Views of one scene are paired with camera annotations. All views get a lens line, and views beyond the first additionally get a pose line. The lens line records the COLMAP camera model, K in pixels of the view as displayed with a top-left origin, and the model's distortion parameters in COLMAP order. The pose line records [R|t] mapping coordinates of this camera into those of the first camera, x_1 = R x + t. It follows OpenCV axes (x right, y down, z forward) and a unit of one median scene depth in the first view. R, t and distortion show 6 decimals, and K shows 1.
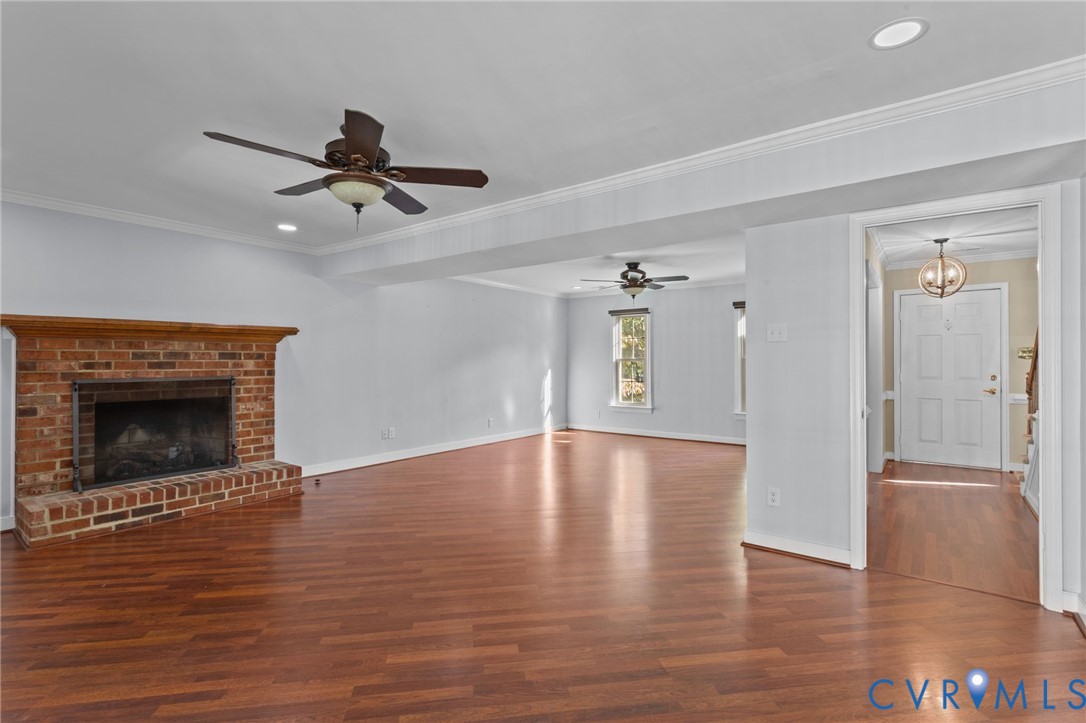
lens RADIAL K [[512.8, 0, 543.0], [0, 512.8, 361.5], [0, 0, 1]] dist [0.002916, 0.000242]
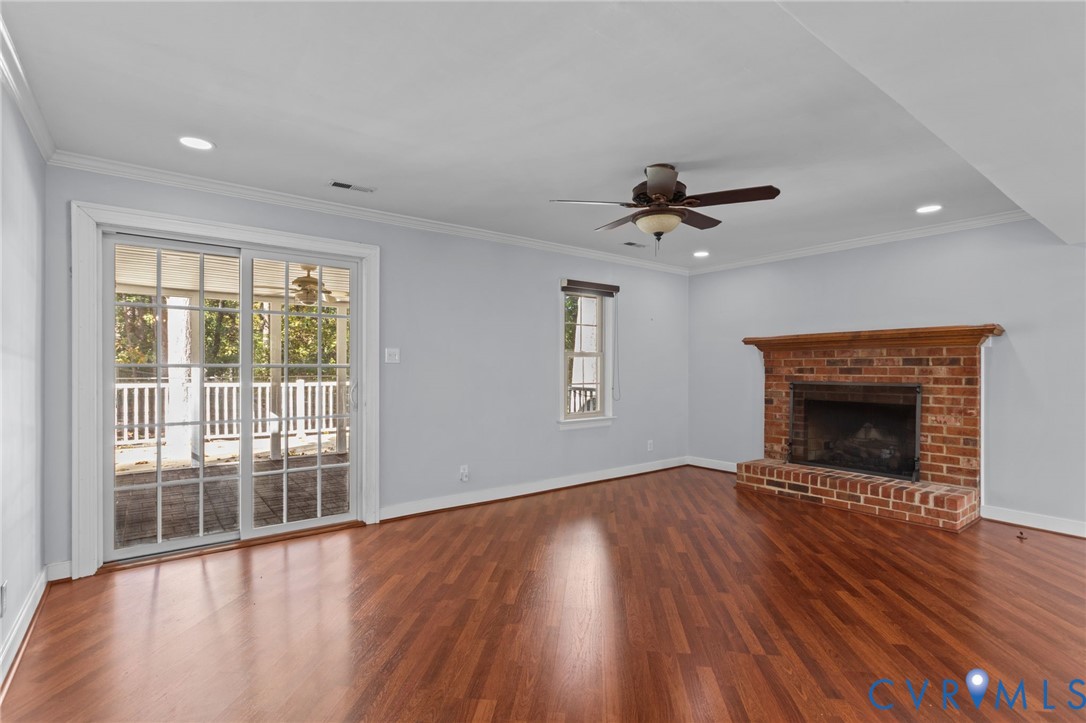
lens RADIAL K [[520.0, 0, 538.9], [0, 520.0, 369.7], [0, 0, 1]] dist [0.000743, 0.000217]
pose [[-0.282973, 0.002269, -0.959125, 0.518724], [-0.003103, 0.999990, 0.003281, 0.002777], [0.959123, 0.003905, -0.282963, 0.644886]]
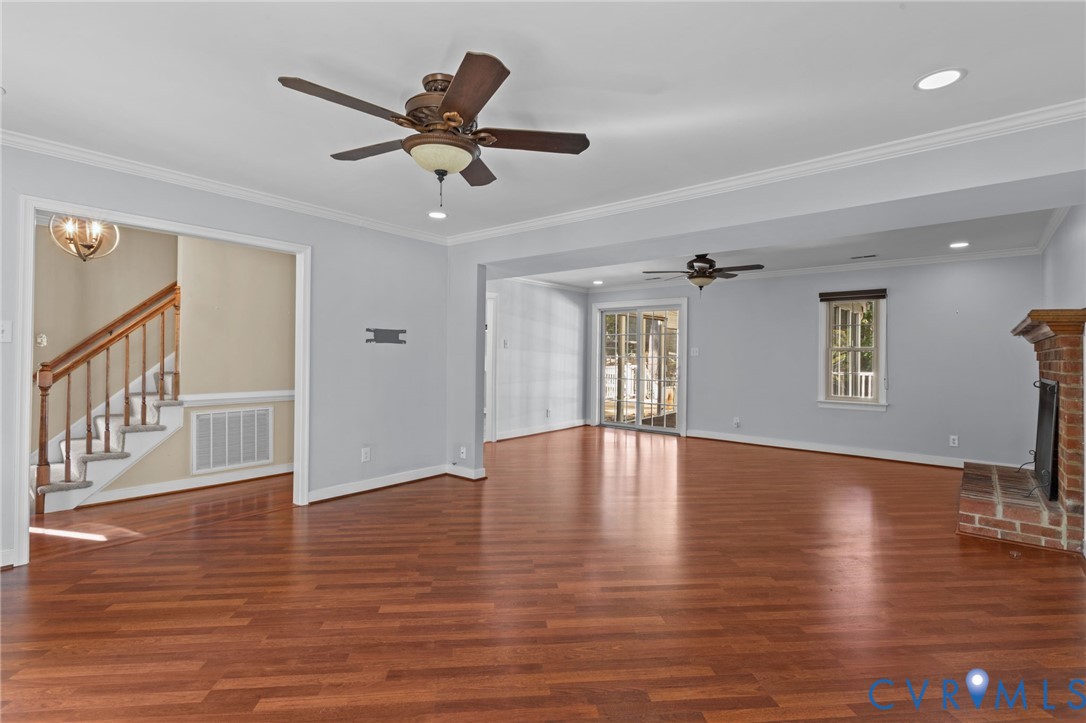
lens RADIAL K [[512.8, 0, 543.0], [0, 512.8, 361.5], [0, 0, 1]] dist [0.002916, 0.000242]
pose [[-0.996783, -0.011702, 0.079294, 0.089103], [-0.010711, 0.999859, 0.012917, -0.003961], [-0.079434, 0.012026, -0.996768, 1.930981]]
